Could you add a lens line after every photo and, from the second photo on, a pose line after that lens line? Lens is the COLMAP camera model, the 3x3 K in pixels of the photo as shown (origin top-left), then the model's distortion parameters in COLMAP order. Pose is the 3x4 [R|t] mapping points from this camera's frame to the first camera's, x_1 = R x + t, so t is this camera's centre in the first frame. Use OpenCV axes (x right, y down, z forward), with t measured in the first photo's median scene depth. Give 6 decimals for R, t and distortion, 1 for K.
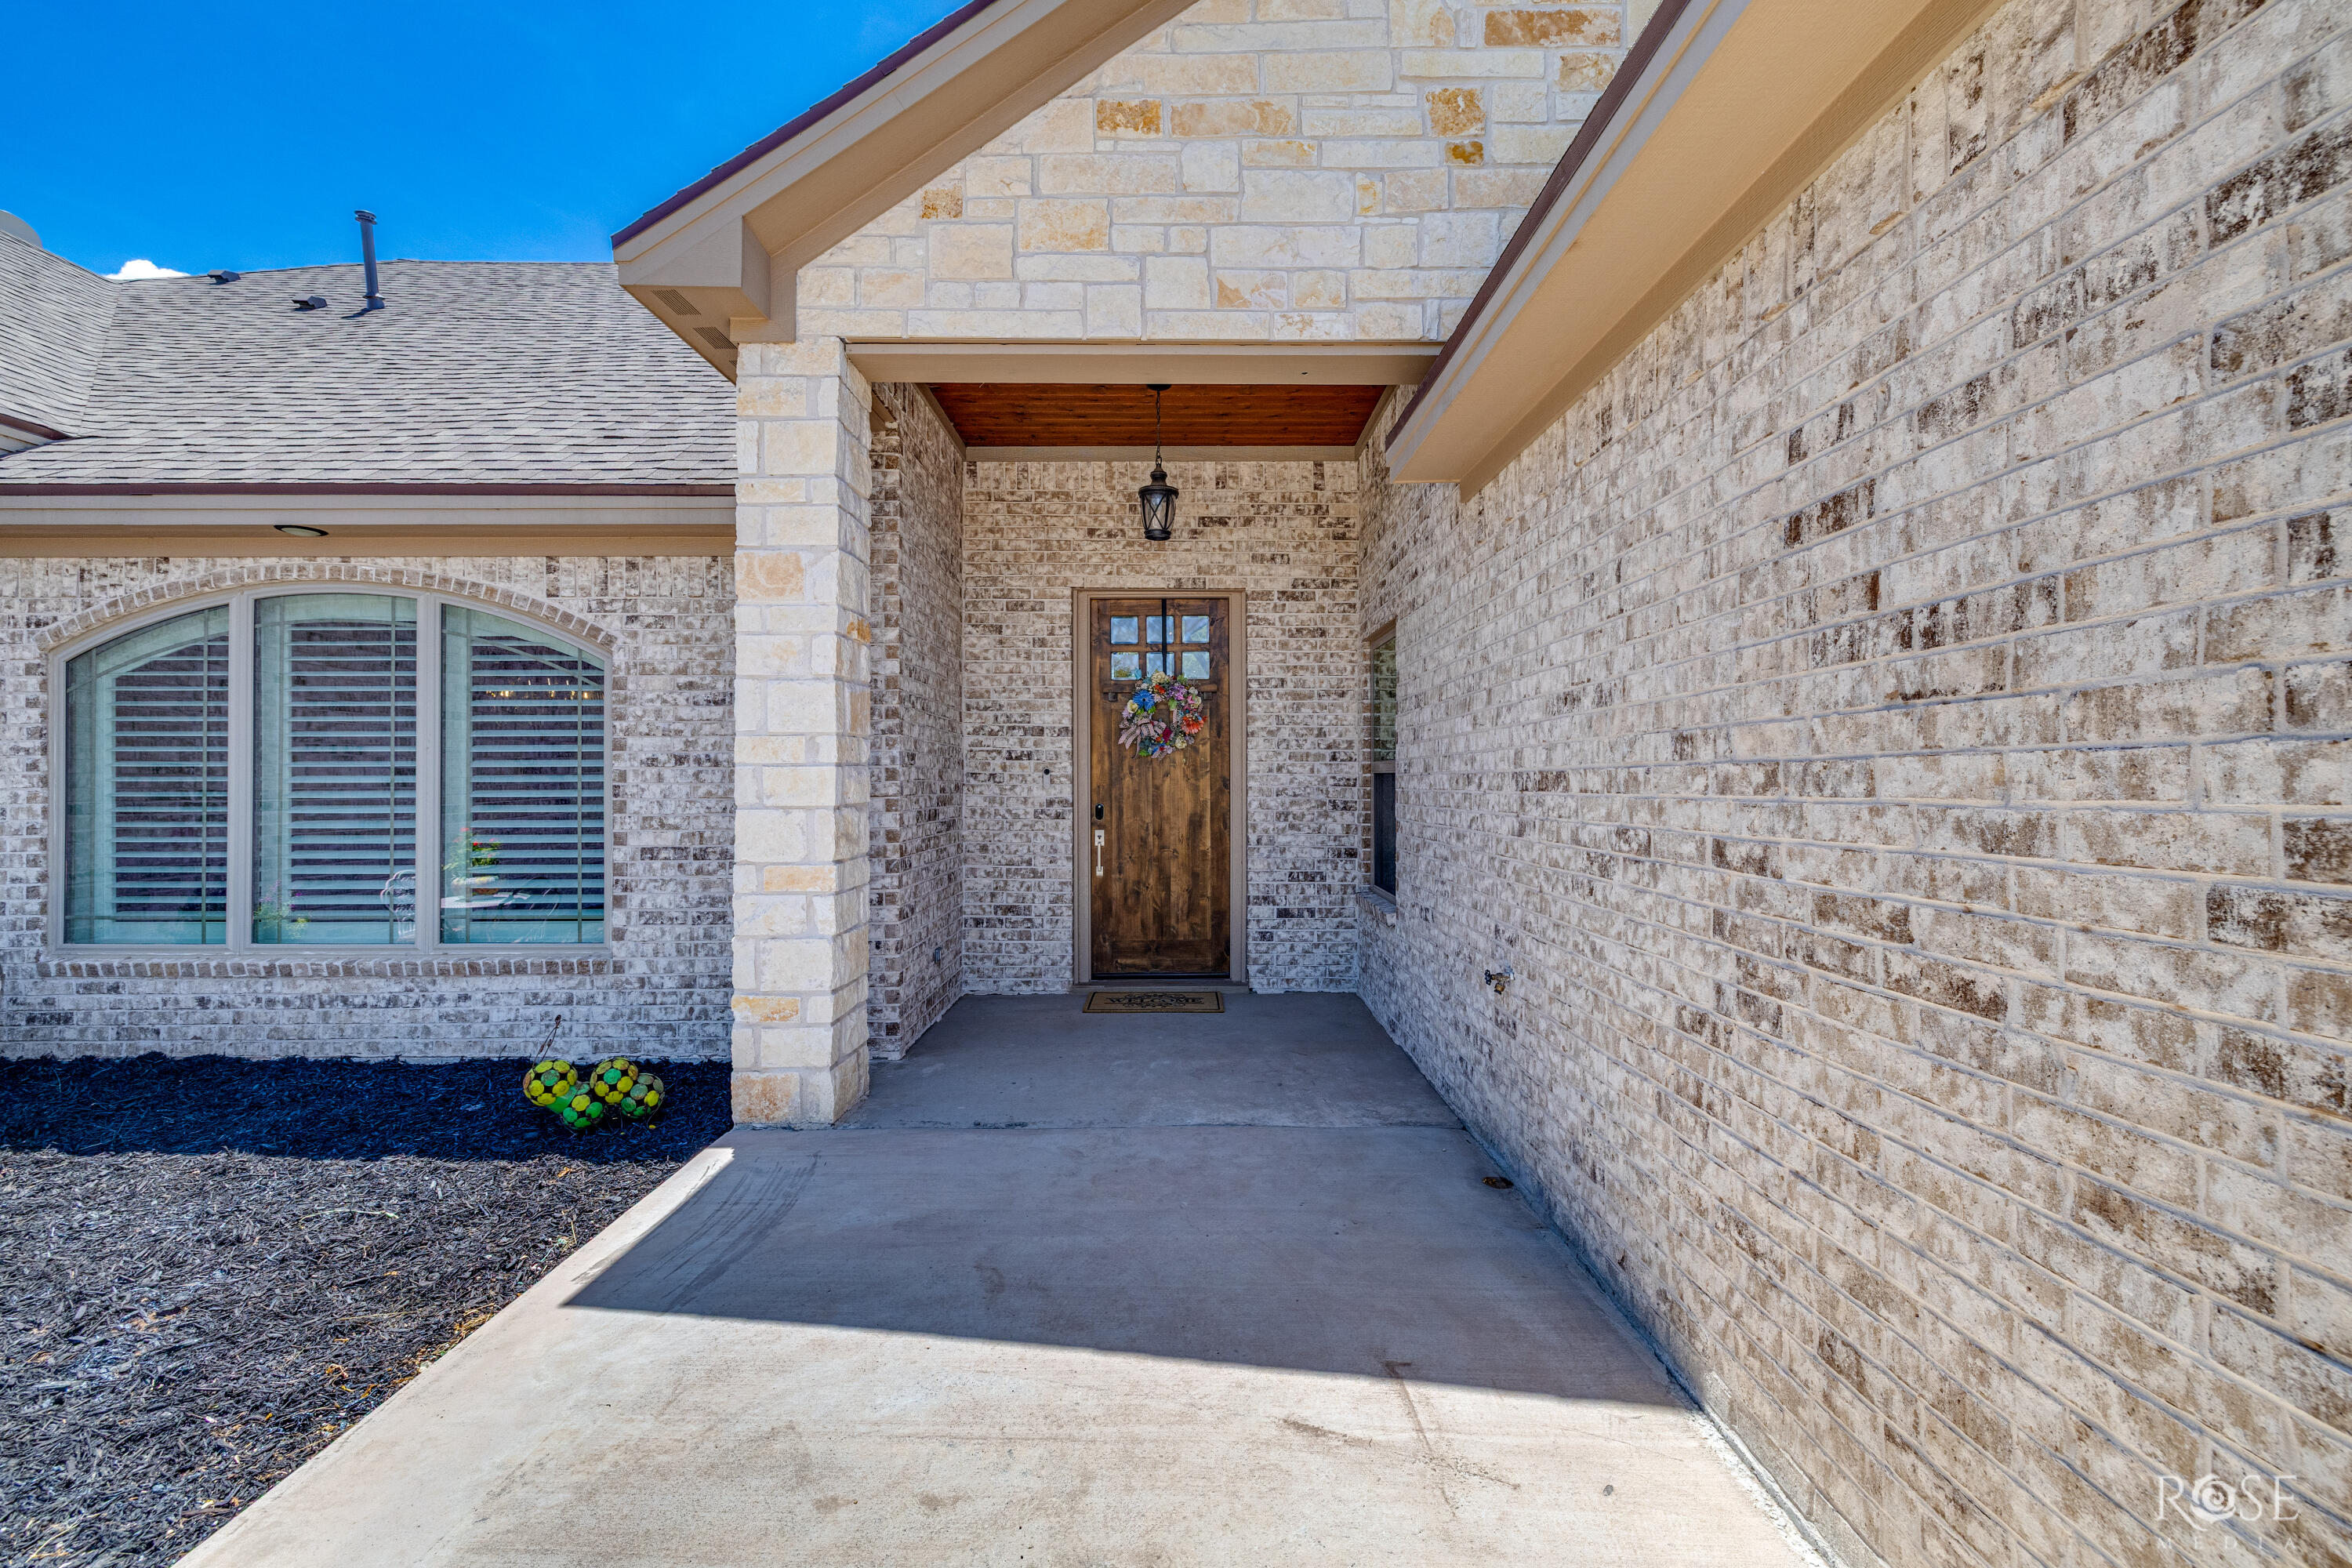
lens RADIAL K [[984.1, 0, 1169.2], [0, 984.1, 778.3], [0, 0, 1]] dist [-0.000785, 0.000791]
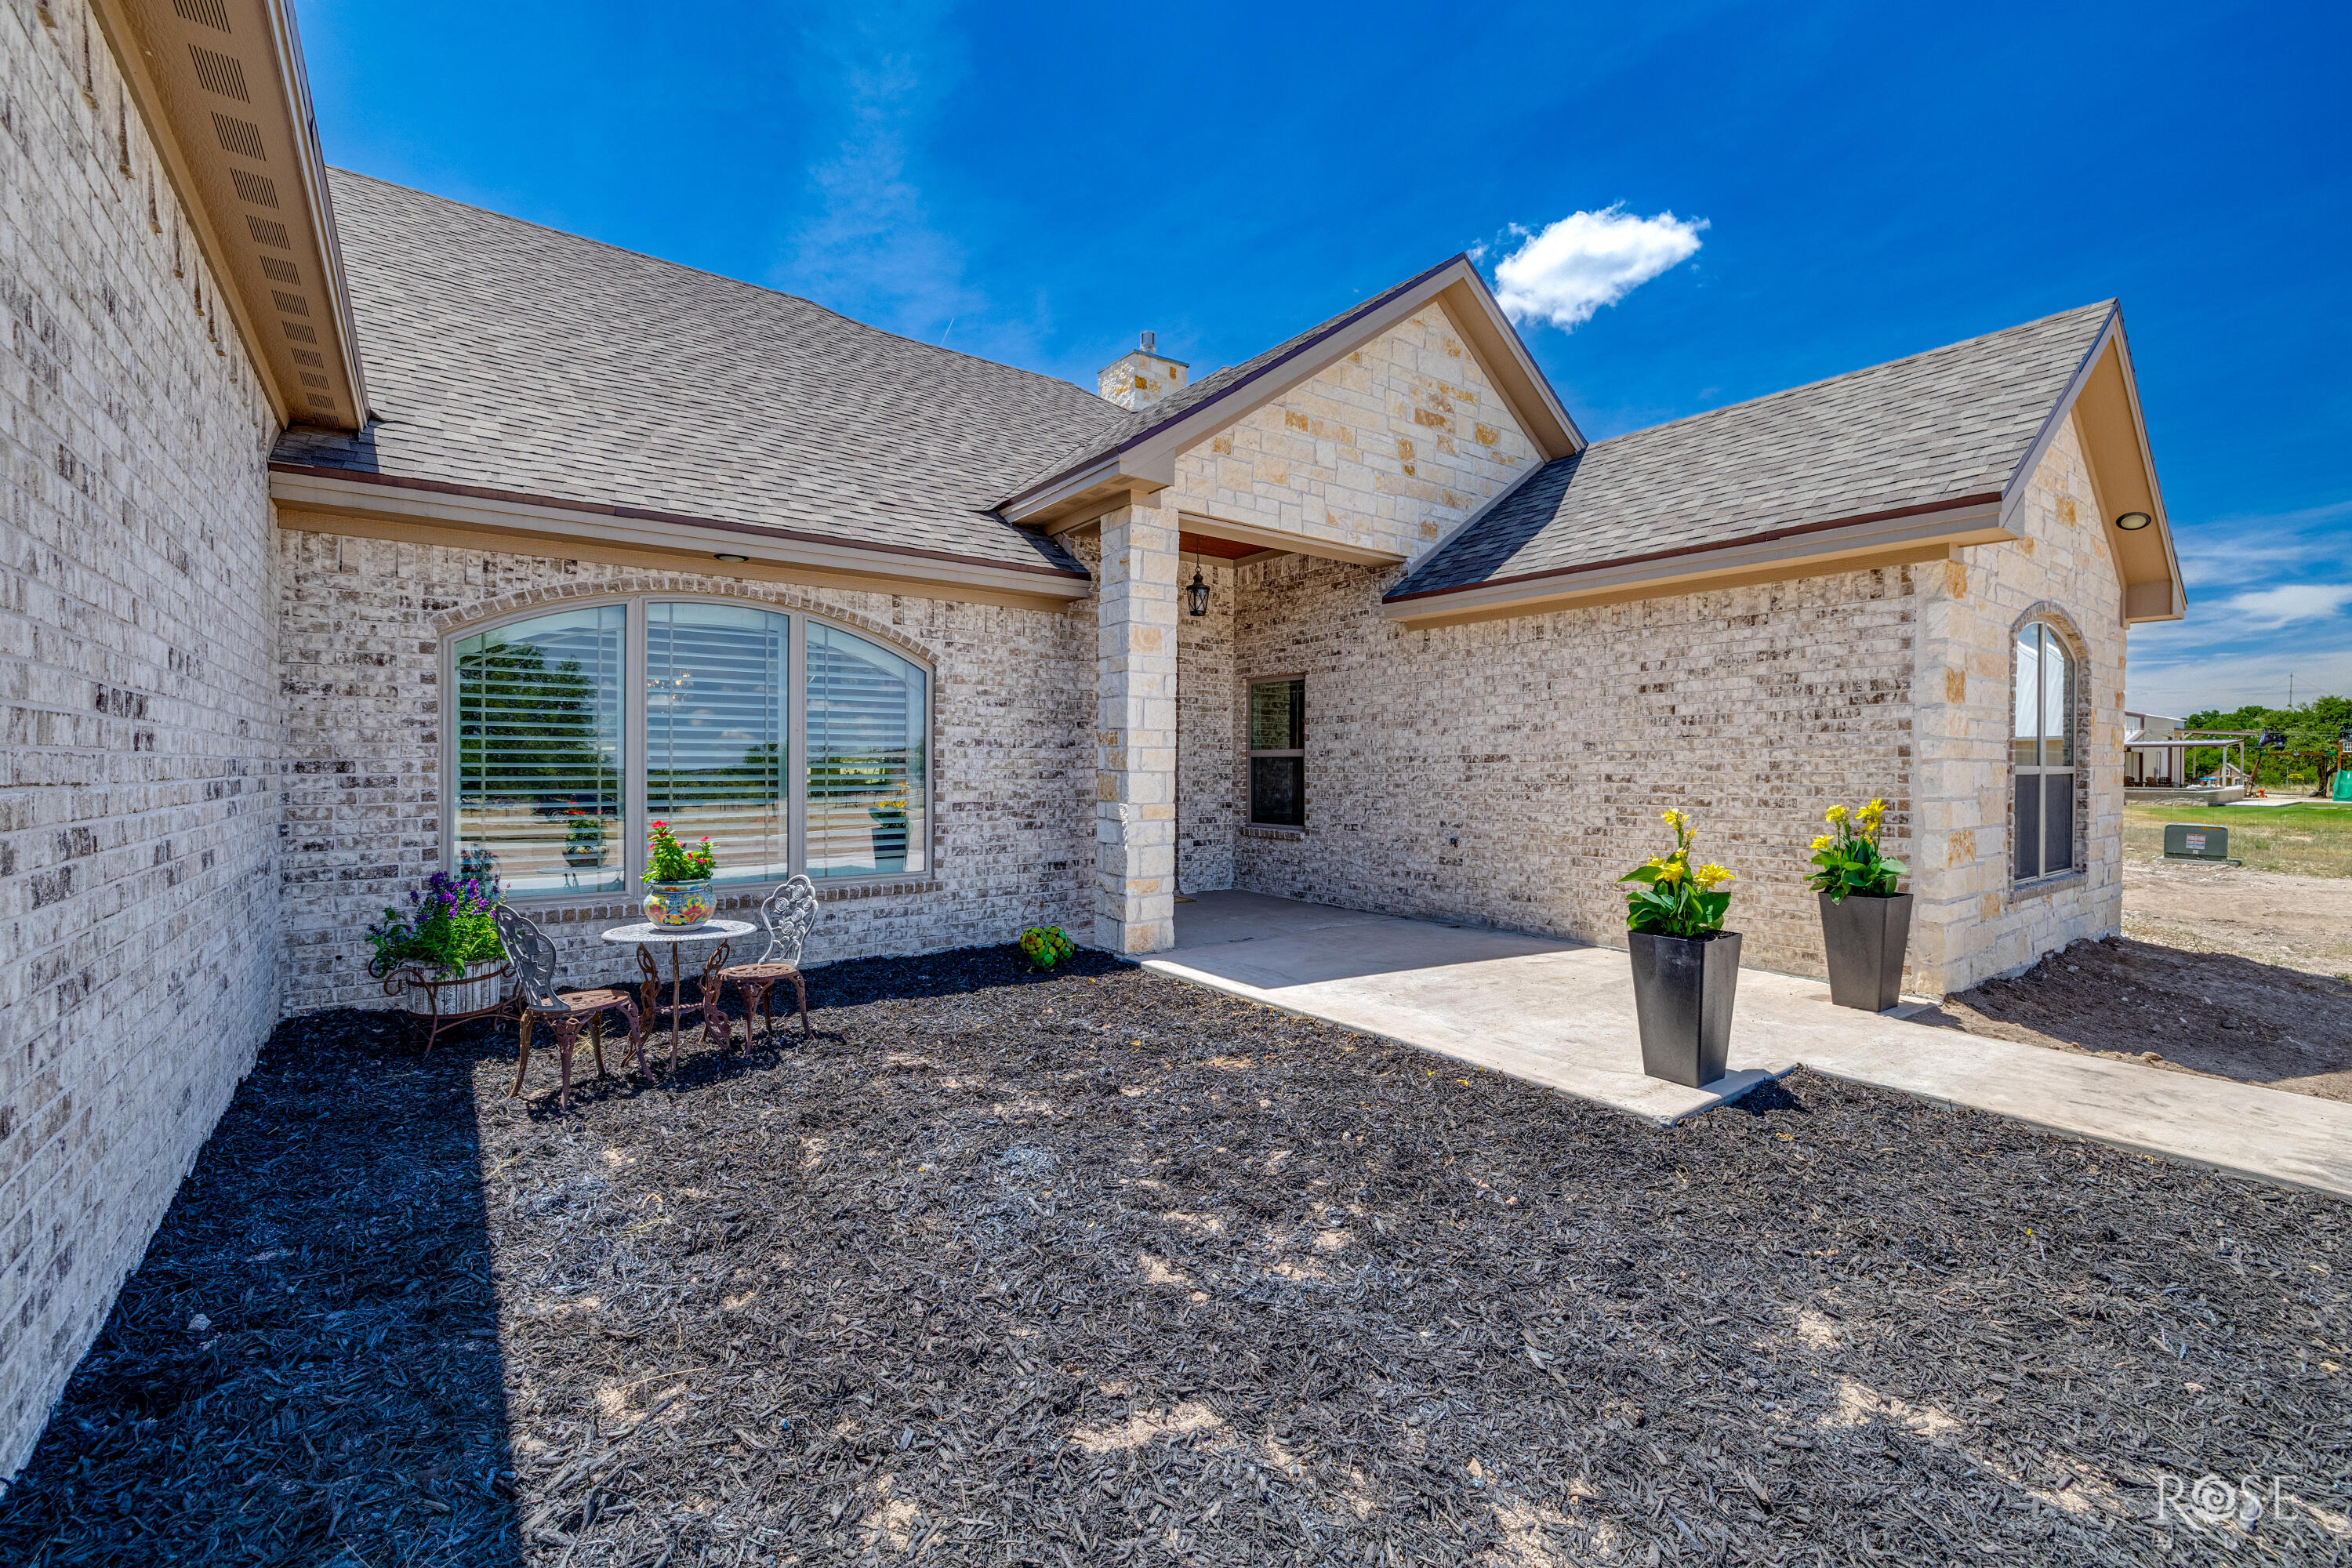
lens RADIAL K [[984.1, 0, 1169.2], [0, 984.1, 778.3], [0, 0, 1]] dist [-0.000785, 0.000791]
pose [[0.803792, -0.003656, 0.594899, -1.146314], [-0.001934, 0.999960, 0.008759, 0.021203], [-0.594907, -0.008191, 0.803753, -0.352576]]
